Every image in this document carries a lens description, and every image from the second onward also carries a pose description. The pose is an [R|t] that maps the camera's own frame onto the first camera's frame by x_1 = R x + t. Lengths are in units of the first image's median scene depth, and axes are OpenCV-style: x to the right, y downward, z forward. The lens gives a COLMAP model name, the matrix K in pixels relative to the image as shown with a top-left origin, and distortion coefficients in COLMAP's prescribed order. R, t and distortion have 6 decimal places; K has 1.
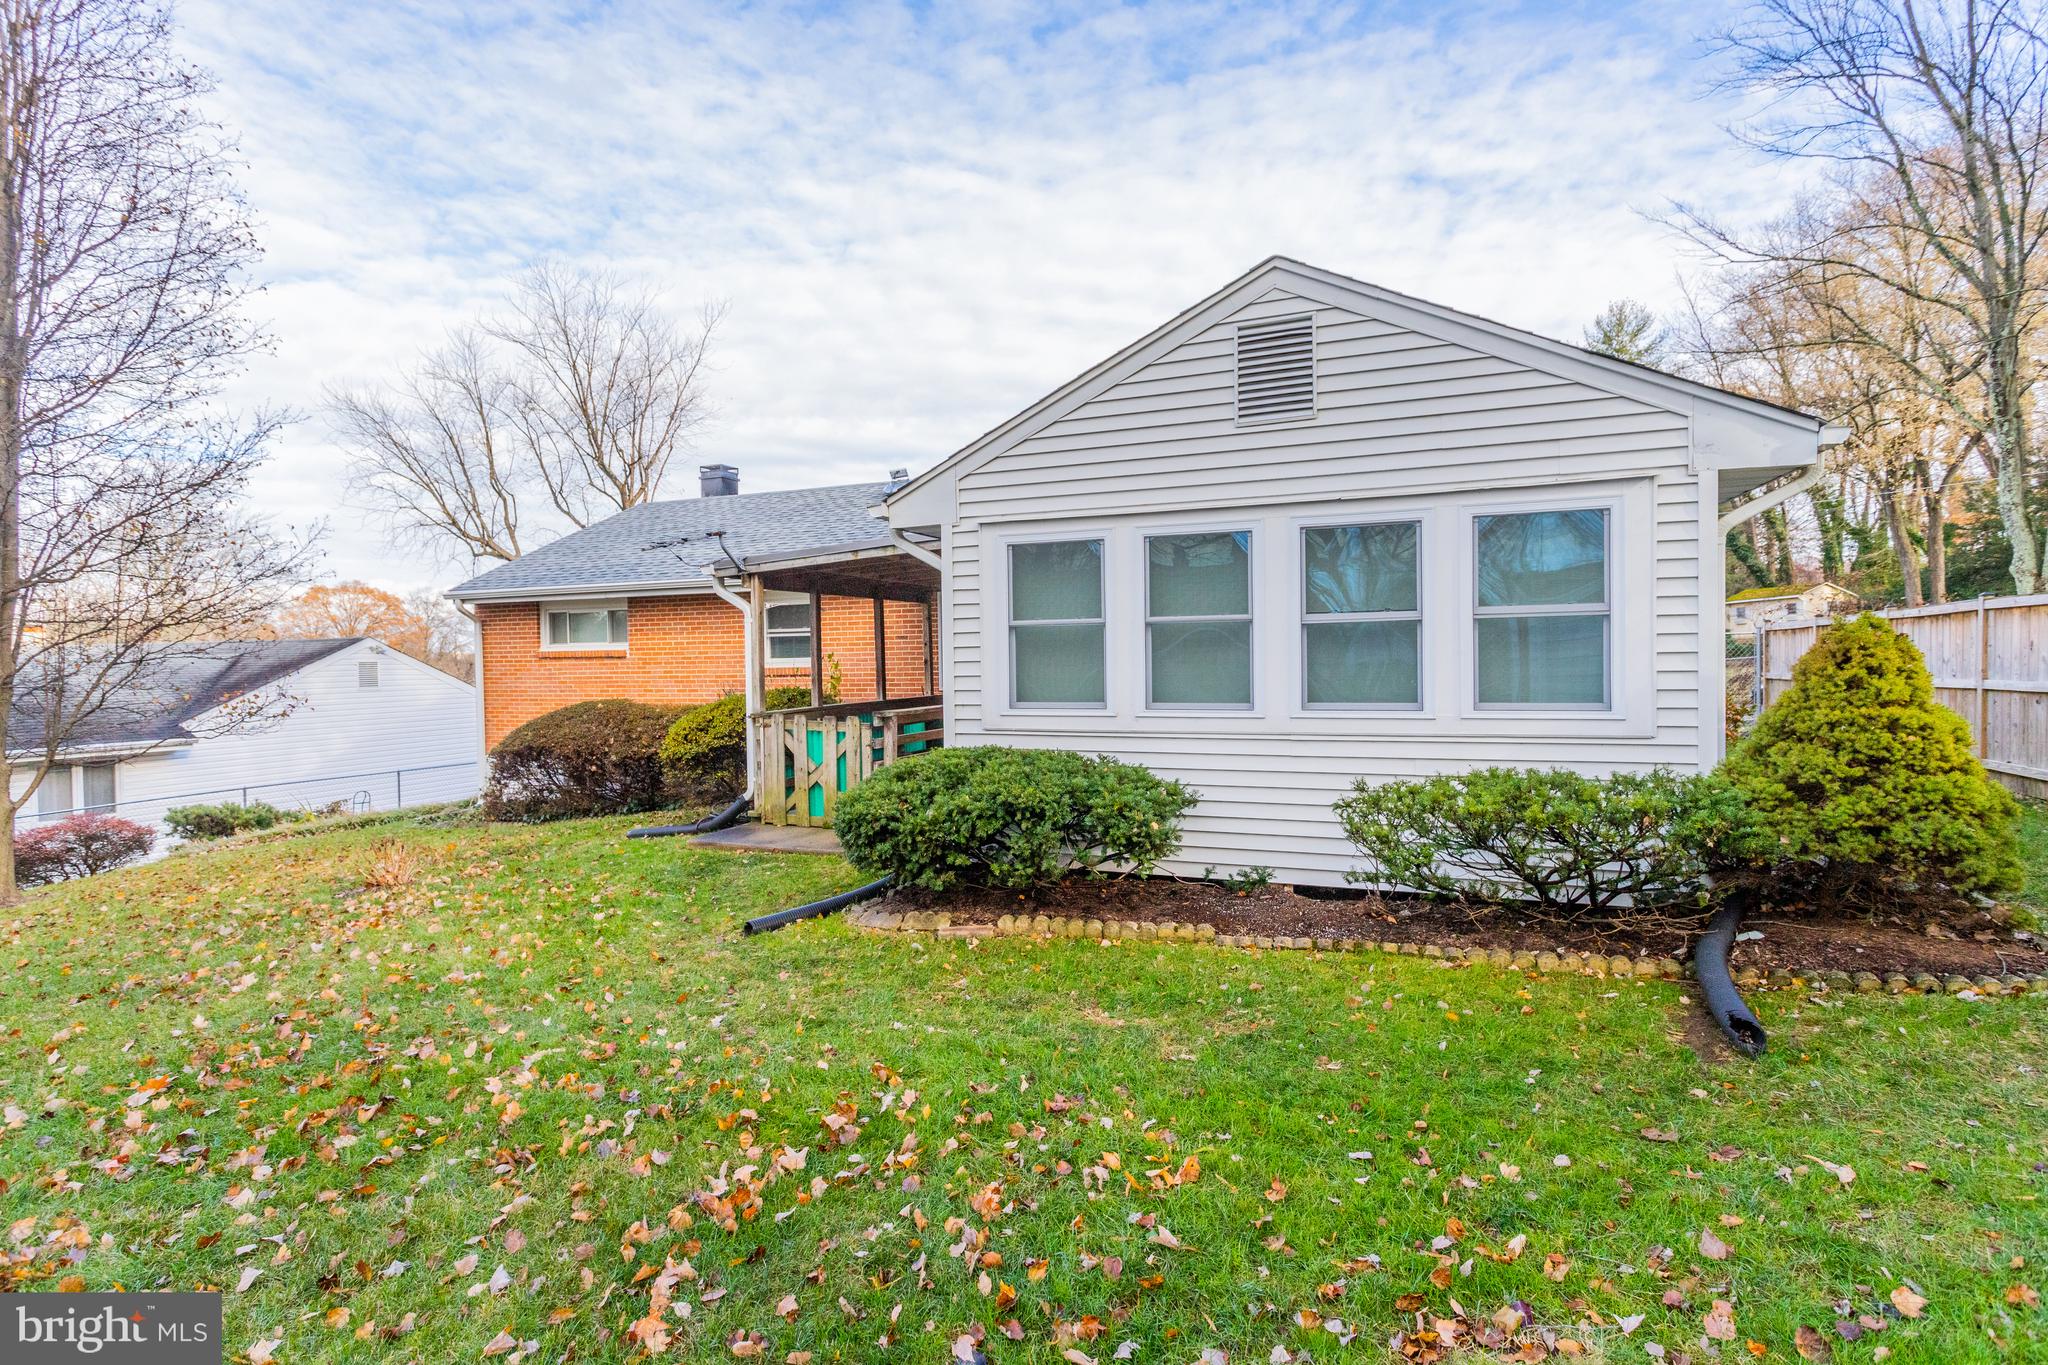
lens RADIAL K [[937.0, 0, 1024.0], [0, 937.0, 682.5], [0, 0, 1]] dist [0.003717, 0.000793]
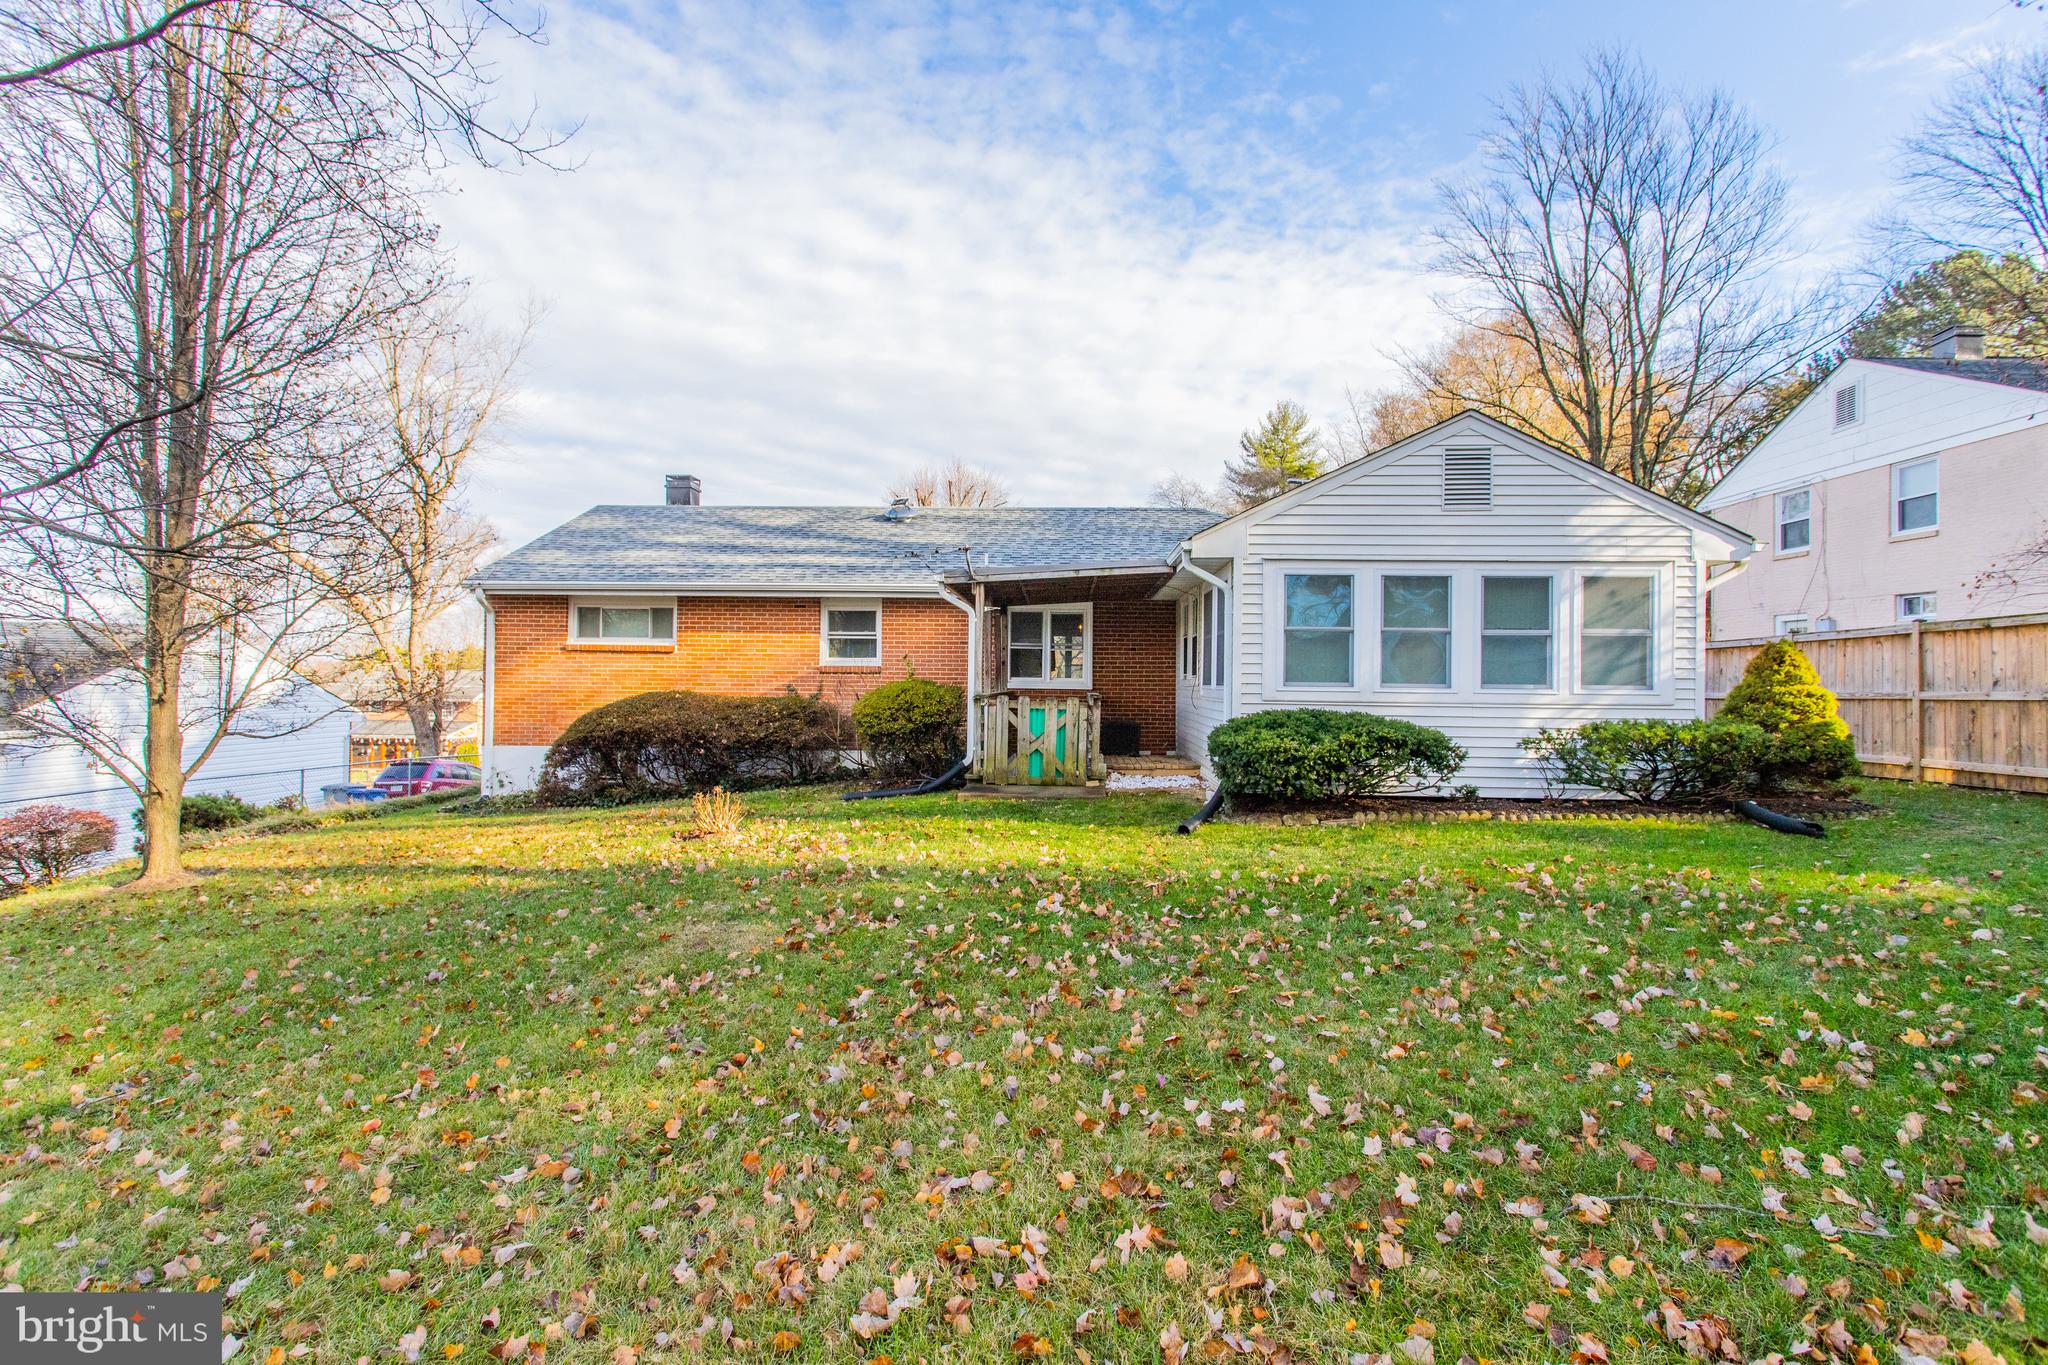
lens RADIAL K [[902.7, 0, 1024.0], [0, 902.7, 682.5], [0, 0, 1]] dist [0.000993, 0.000219]
pose [[0.953891, 0.027771, 0.298867, -0.619786], [-0.019228, 0.999319, -0.031489, 0.056180], [-0.299538, 0.024290, 0.953775, -0.167444]]
